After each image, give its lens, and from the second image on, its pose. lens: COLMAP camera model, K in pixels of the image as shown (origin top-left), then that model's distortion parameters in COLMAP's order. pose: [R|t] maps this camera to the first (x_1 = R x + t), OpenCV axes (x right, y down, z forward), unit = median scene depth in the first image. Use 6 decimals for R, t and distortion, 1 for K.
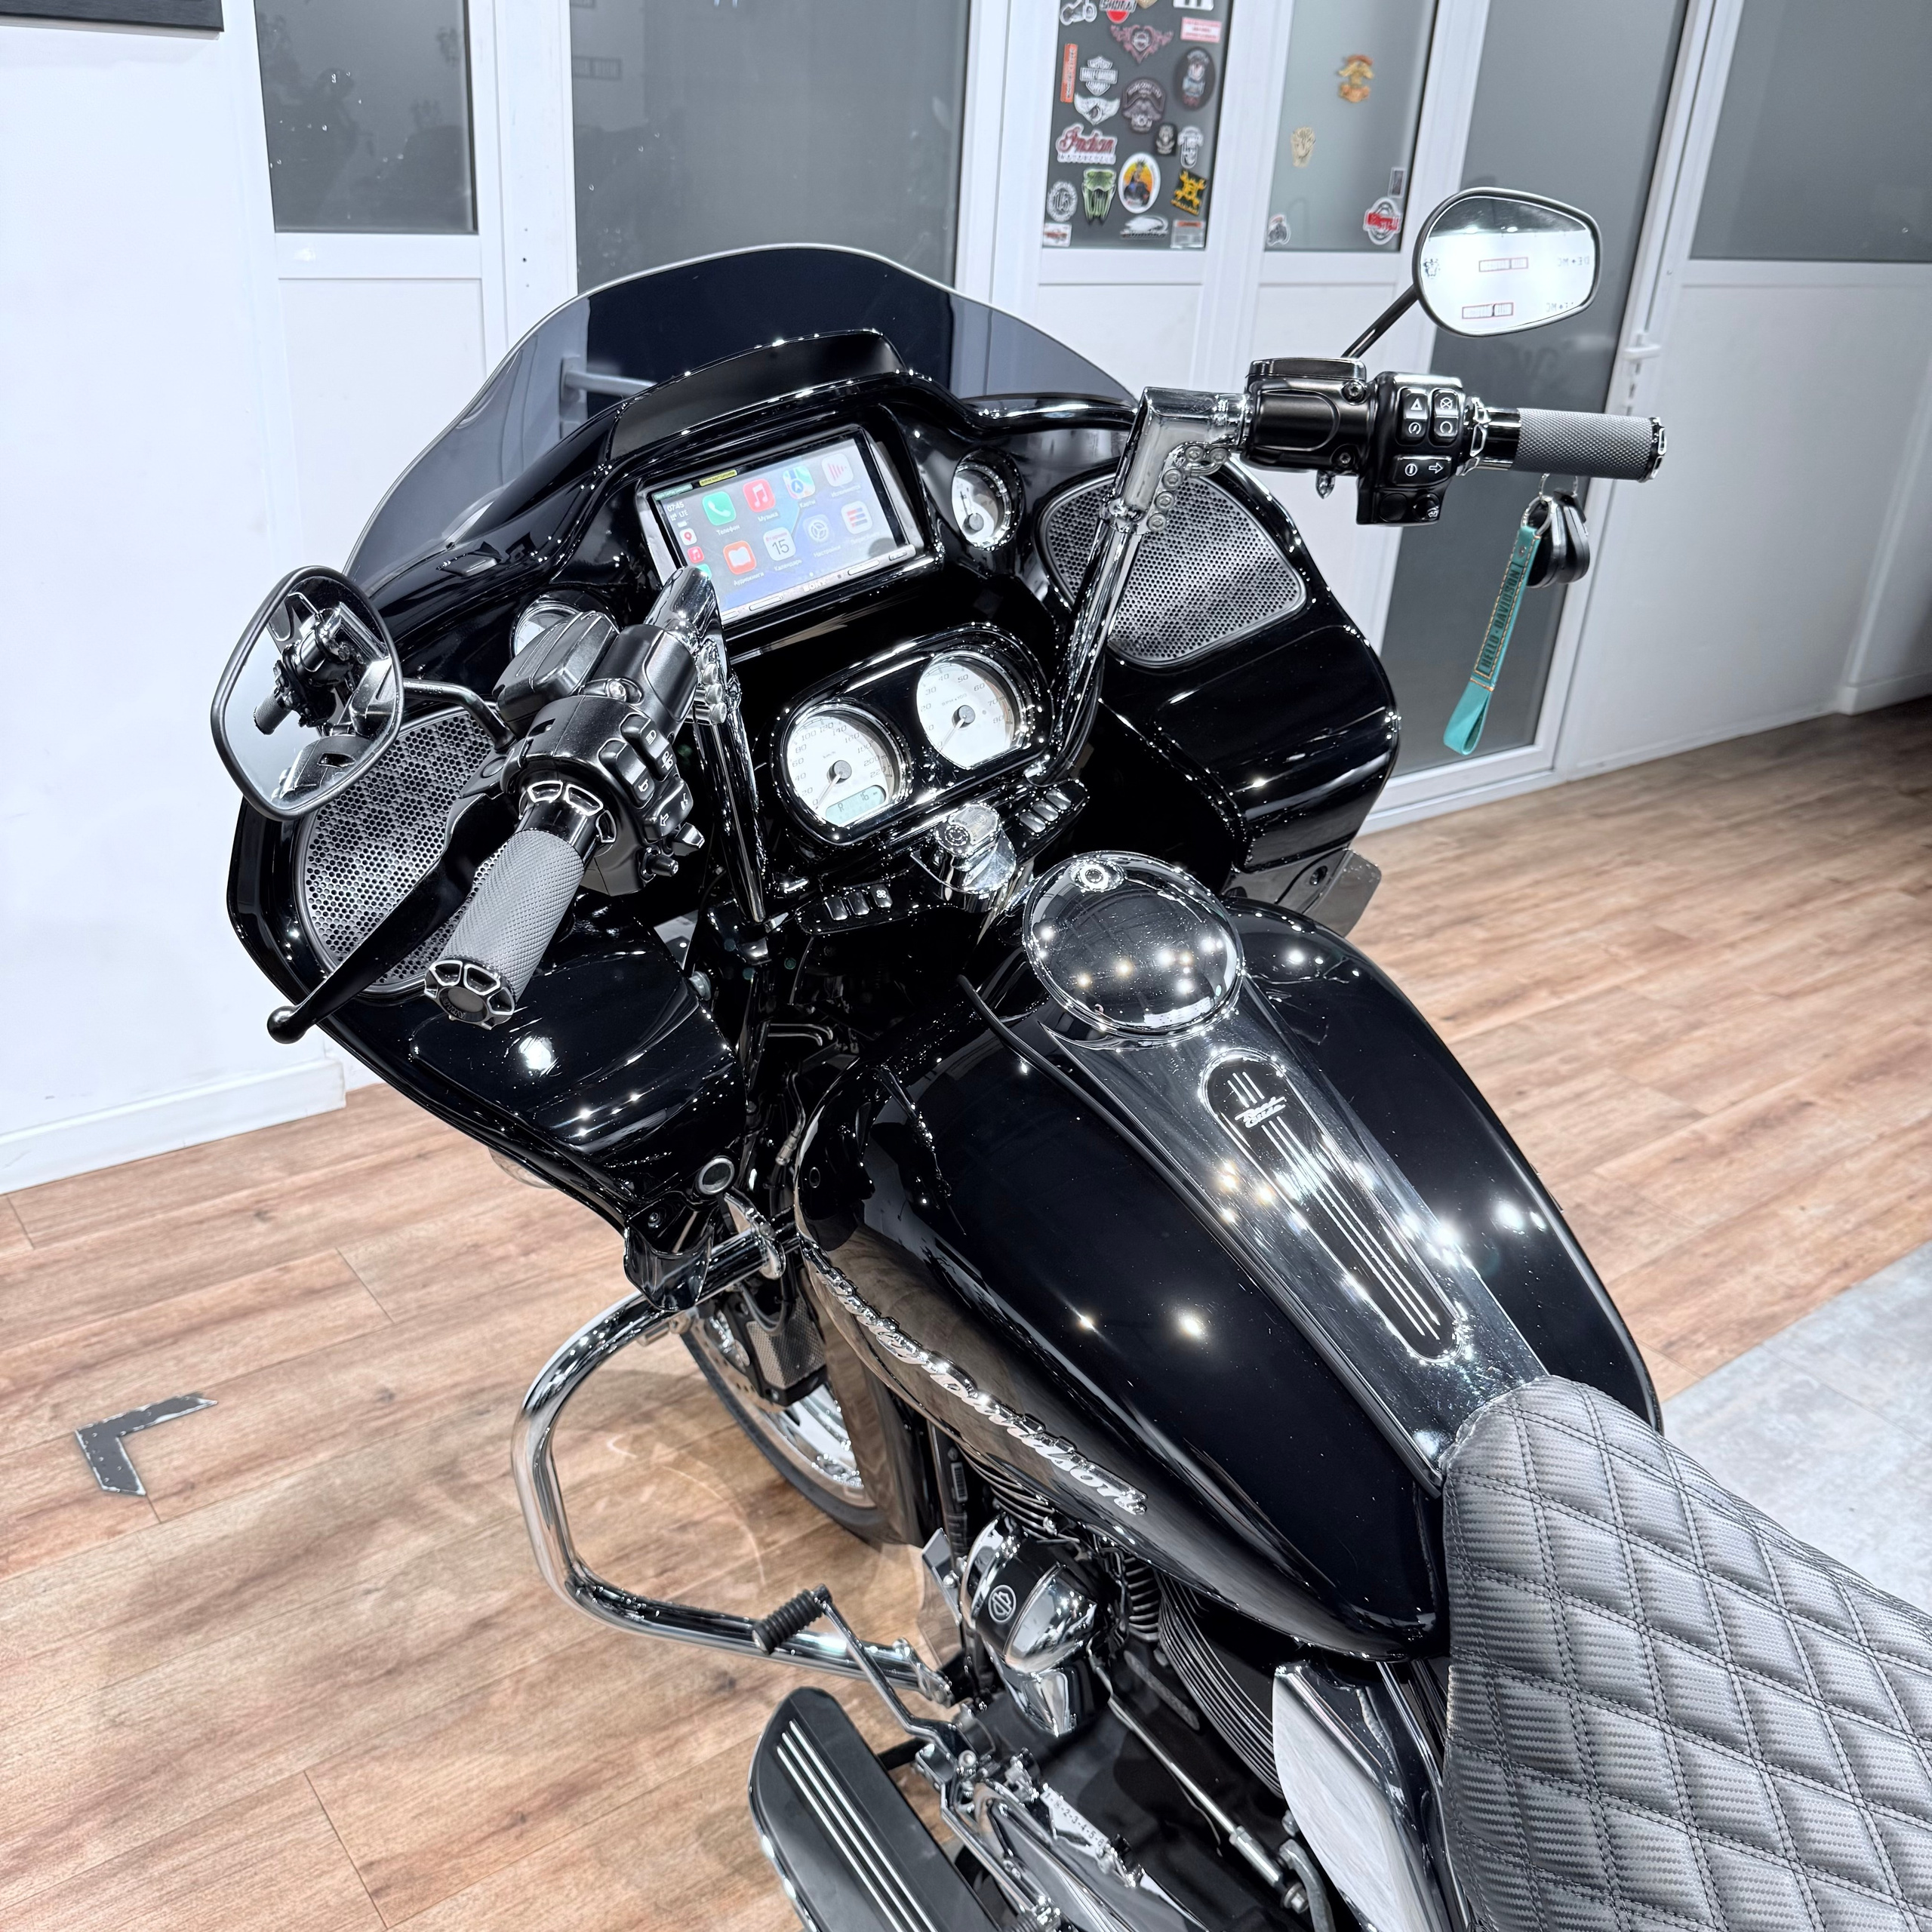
lens RADIAL K [[1804.5, 0, 962.6], [0, 1804.5, 966.0], [0, 0, 1]] dist [0.135560, -0.260441]
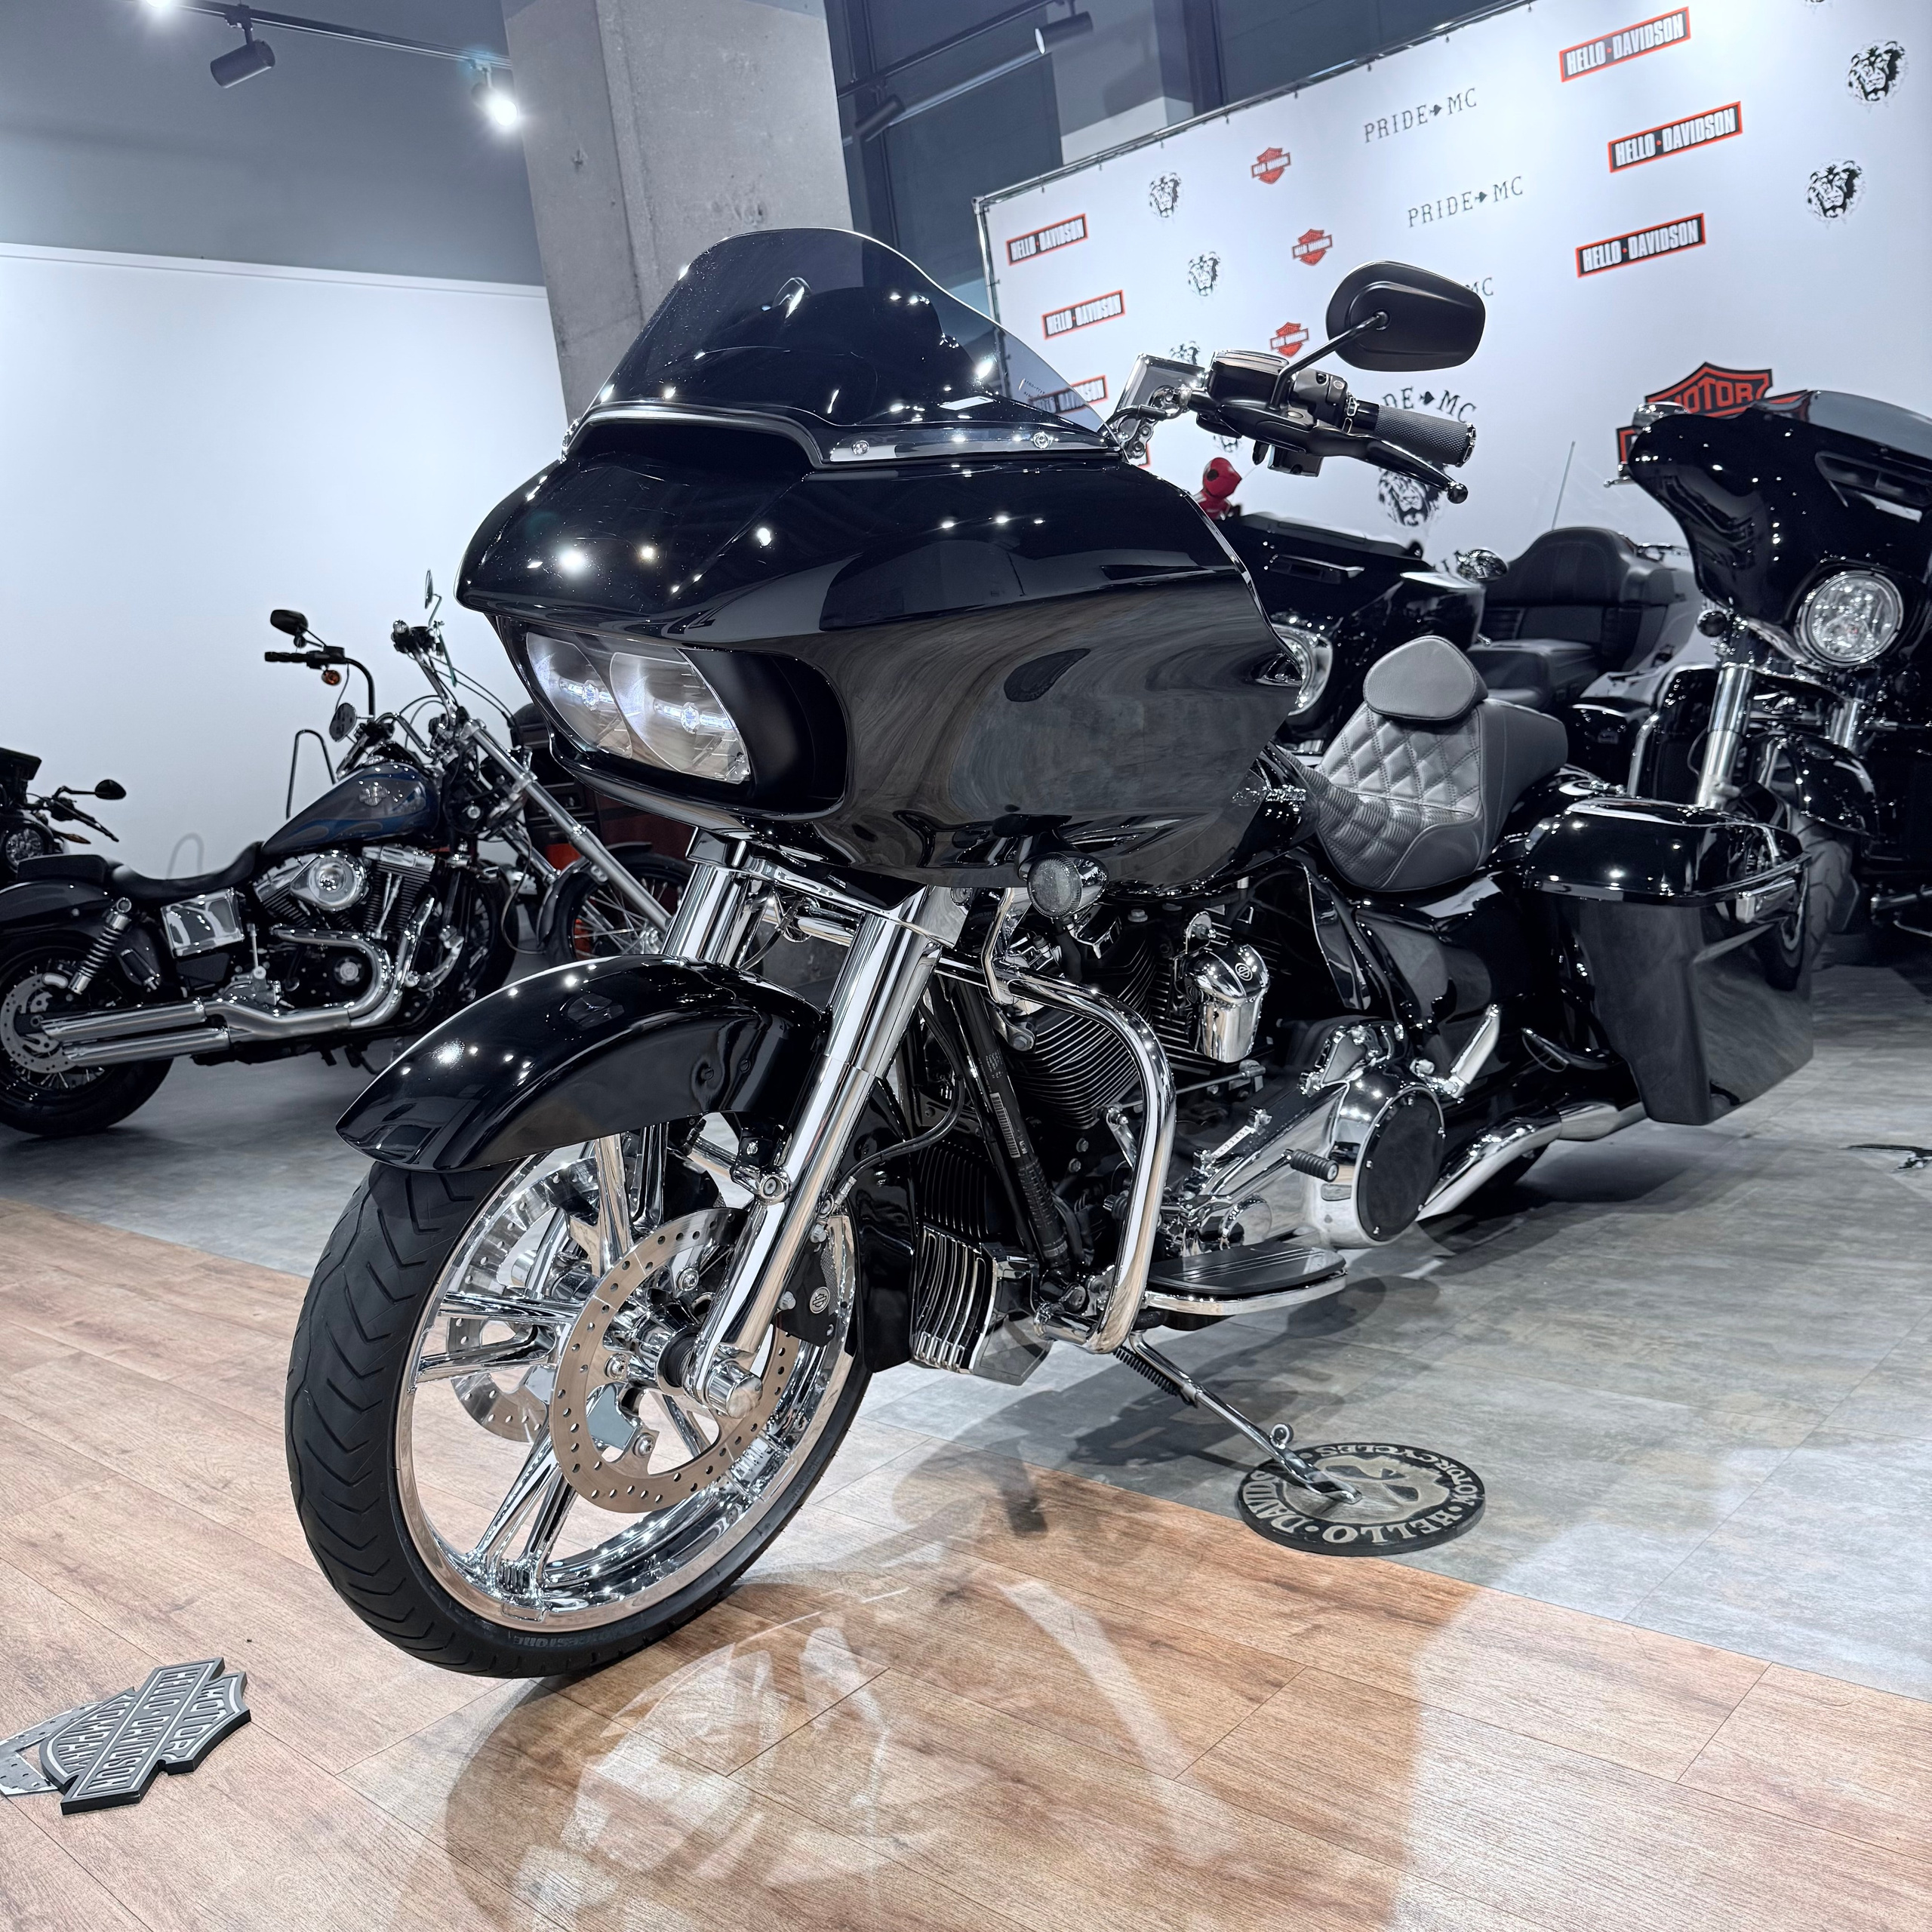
lens RADIAL K [[1804.5, 0, 962.6], [0, 1804.5, 966.0], [0, 0, 1]] dist [0.135560, -0.260441]
pose [[-0.160701, -0.181480, 0.970175, -0.873559], [0.524122, 0.817219, 0.239684, -0.114516], [-0.836344, 0.547008, -0.036210, 0.697543]]
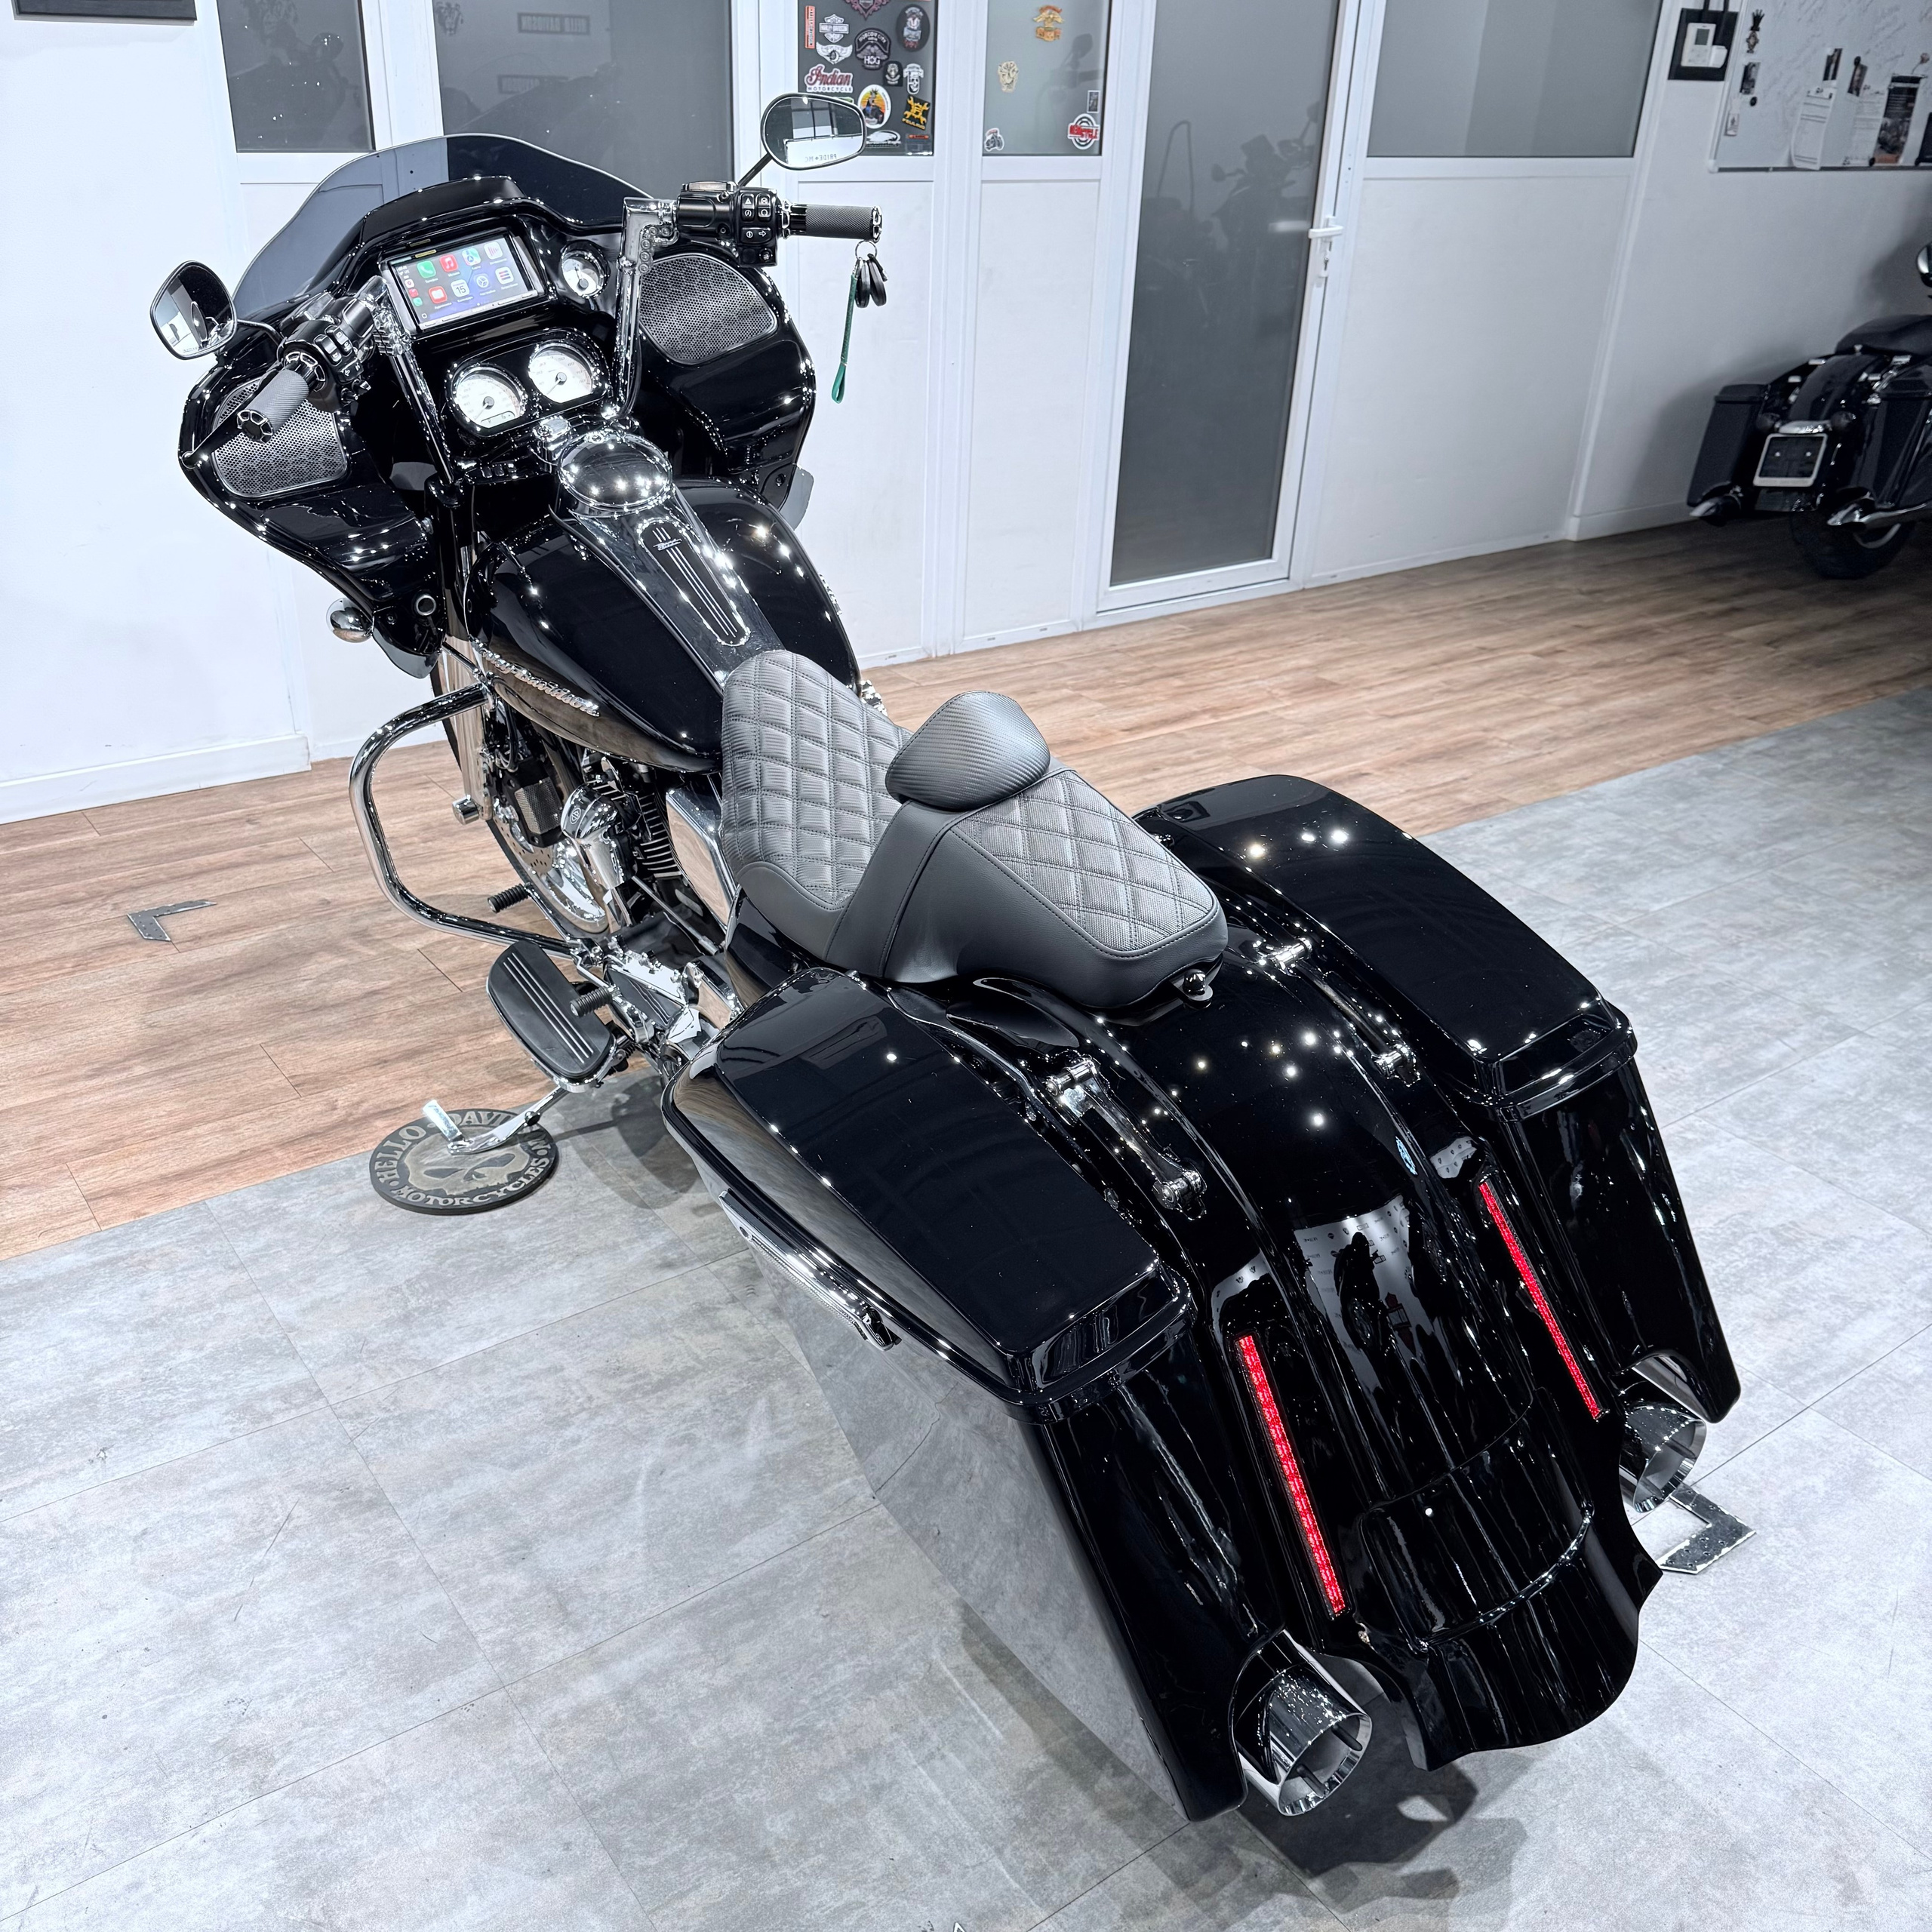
lens RADIAL K [[1795.6, 0, 946.0], [0, 1795.6, 961.2], [0, 0, 1]] dist [0.155351, -0.257297]
pose [[0.999144, -0.012701, -0.039371, 0.276367], [0.013614, 0.999643, 0.022994, 0.254473], [0.039065, -0.023511, 0.998960, -0.538481]]
